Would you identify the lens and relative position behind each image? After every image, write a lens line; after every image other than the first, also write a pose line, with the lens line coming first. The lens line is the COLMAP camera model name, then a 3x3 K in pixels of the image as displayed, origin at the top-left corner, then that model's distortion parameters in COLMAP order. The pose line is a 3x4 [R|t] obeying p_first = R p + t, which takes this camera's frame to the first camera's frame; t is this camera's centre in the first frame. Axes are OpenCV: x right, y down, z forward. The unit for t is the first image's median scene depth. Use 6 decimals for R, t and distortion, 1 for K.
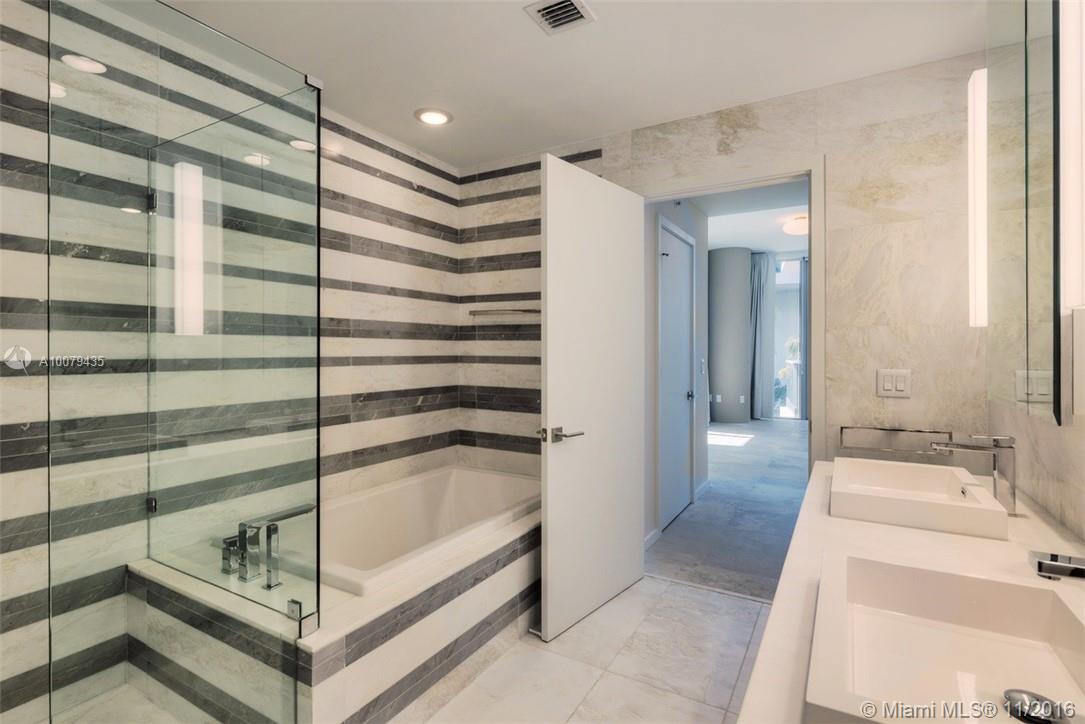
lens RADIAL K [[525.5, 0, 535.5], [0, 525.5, 352.5], [0, 0, 1]] dist [0.003605, -0.004077]
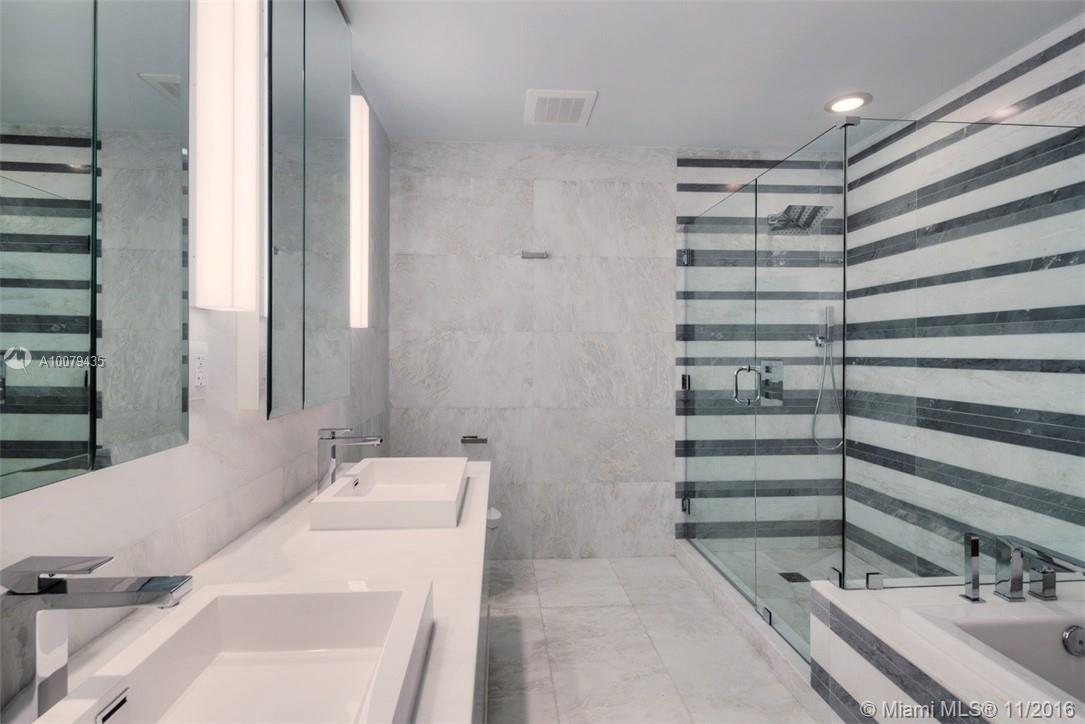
lens RADIAL K [[525.5, 0, 538.4], [0, 525.5, 358.6], [0, 0, 1]] dist [0.003605, -0.004077]
pose [[-0.821177, 0.008130, -0.570616, 0.673636], [0.000387, 0.999906, 0.013690, -0.003966], [0.570674, 0.011021, -0.821103, 1.313536]]
